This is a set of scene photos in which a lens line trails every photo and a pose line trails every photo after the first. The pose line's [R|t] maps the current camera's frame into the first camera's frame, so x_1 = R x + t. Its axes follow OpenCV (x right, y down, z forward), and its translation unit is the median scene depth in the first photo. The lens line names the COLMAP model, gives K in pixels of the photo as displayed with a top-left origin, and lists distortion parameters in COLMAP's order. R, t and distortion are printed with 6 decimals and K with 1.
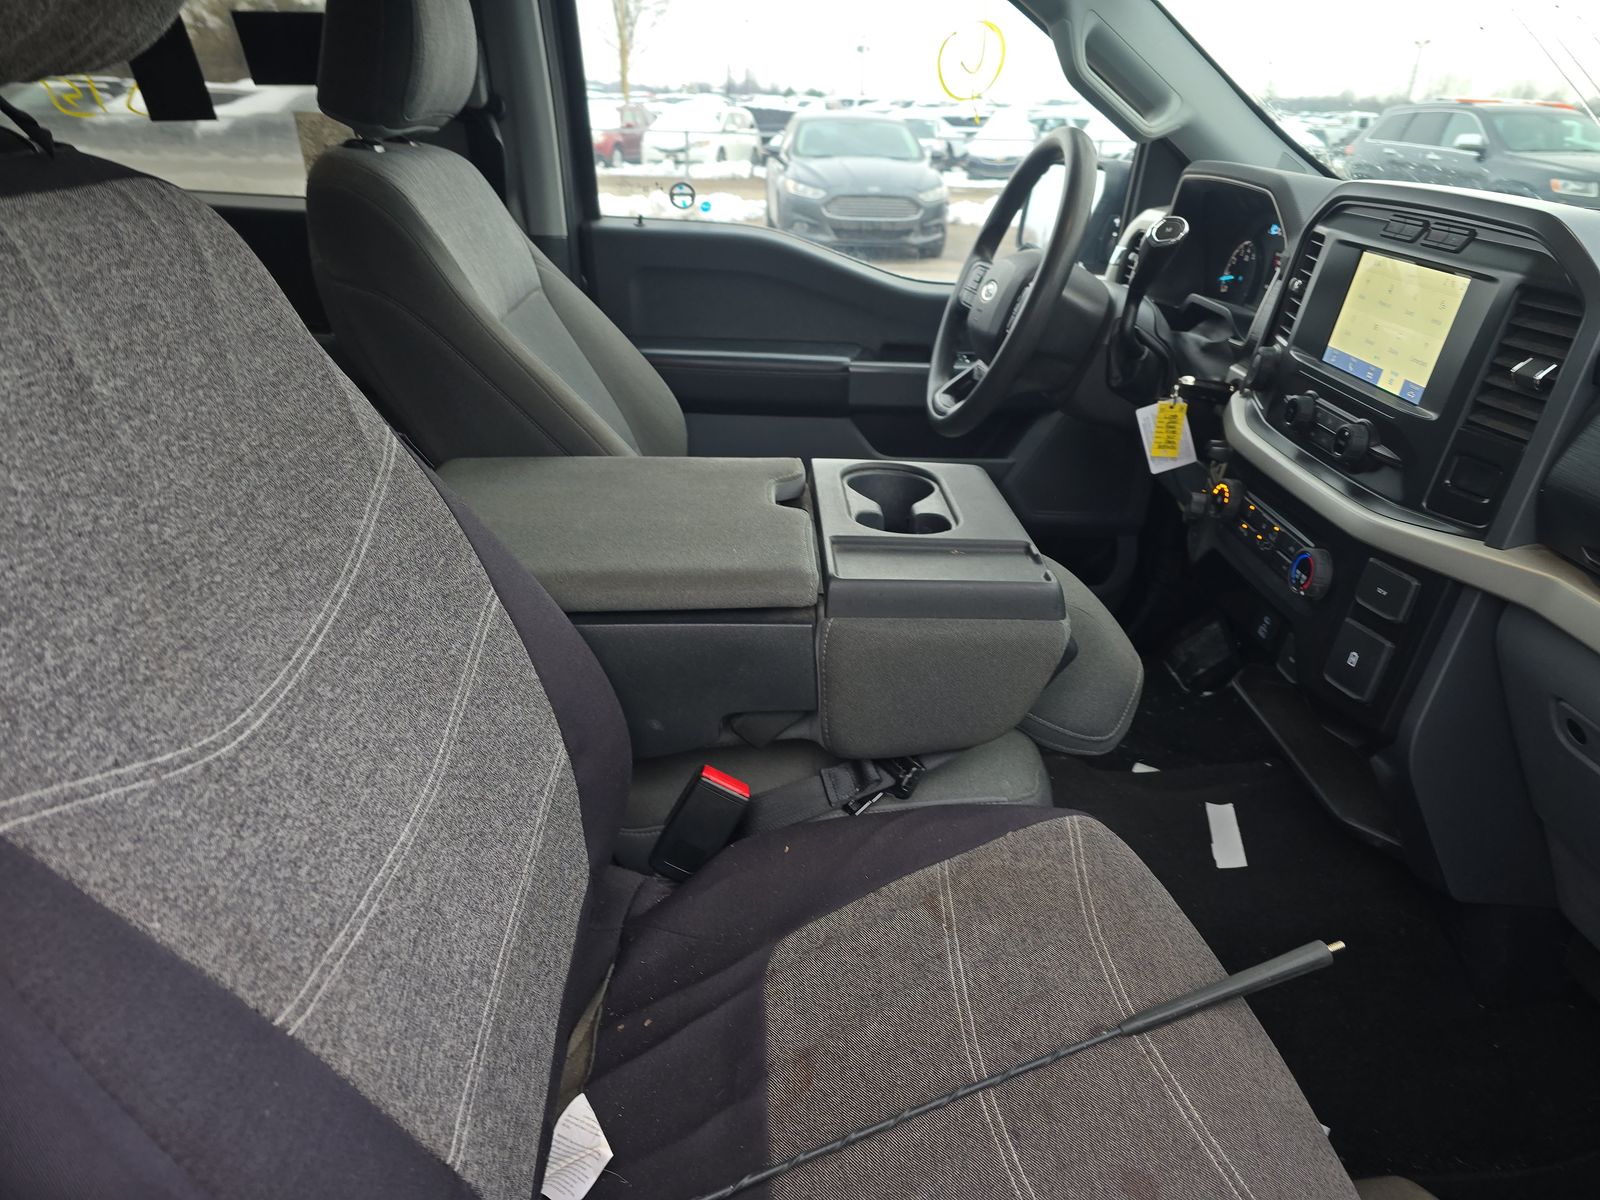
lens RADIAL K [[1054.1, 0, 797.8], [0, 1054.1, 581.1], [0, 0, 1]] dist [0.055819, -0.051979]
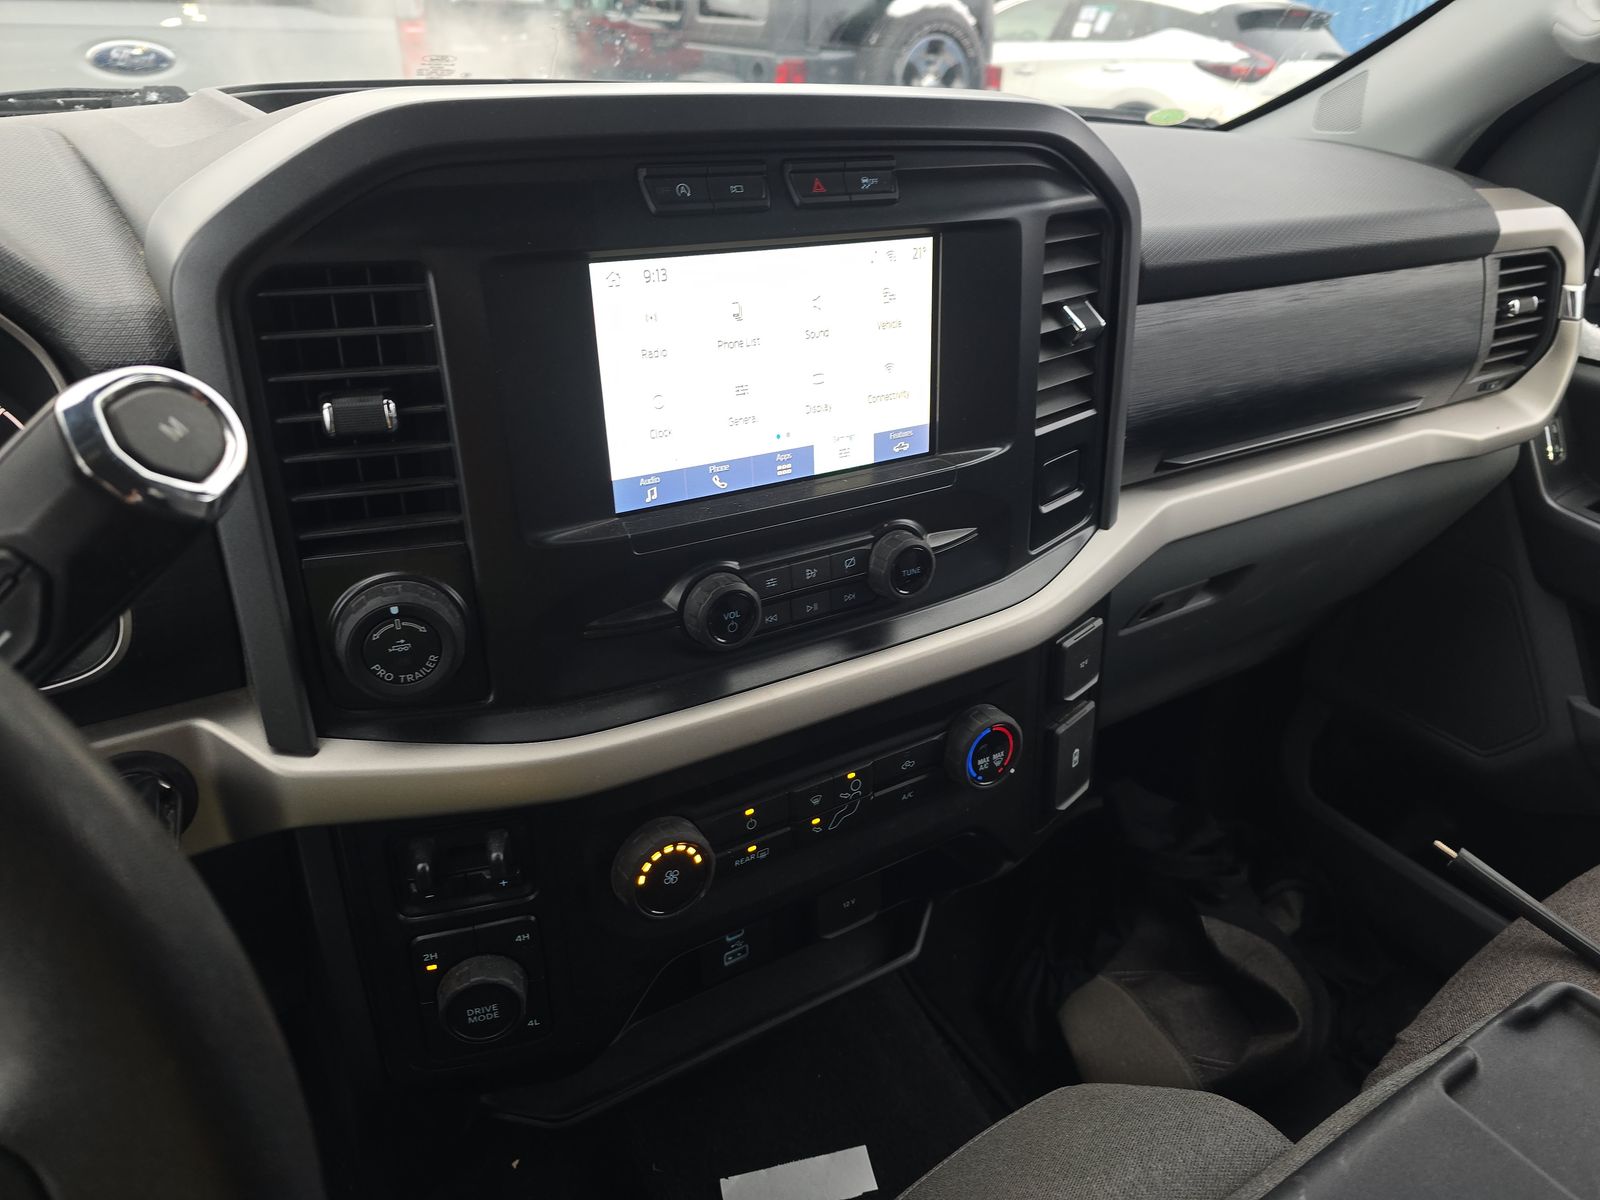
lens RADIAL K [[1054.1, 0, 797.8], [0, 1054.1, 581.1], [0, 0, 1]] dist [0.055819, -0.051979]
pose [[-0.495397, -0.417118, 0.761967, 0.122052], [0.330456, 0.720725, 0.609389, -0.487424], [-0.803356, 0.553686, -0.219206, 1.191457]]
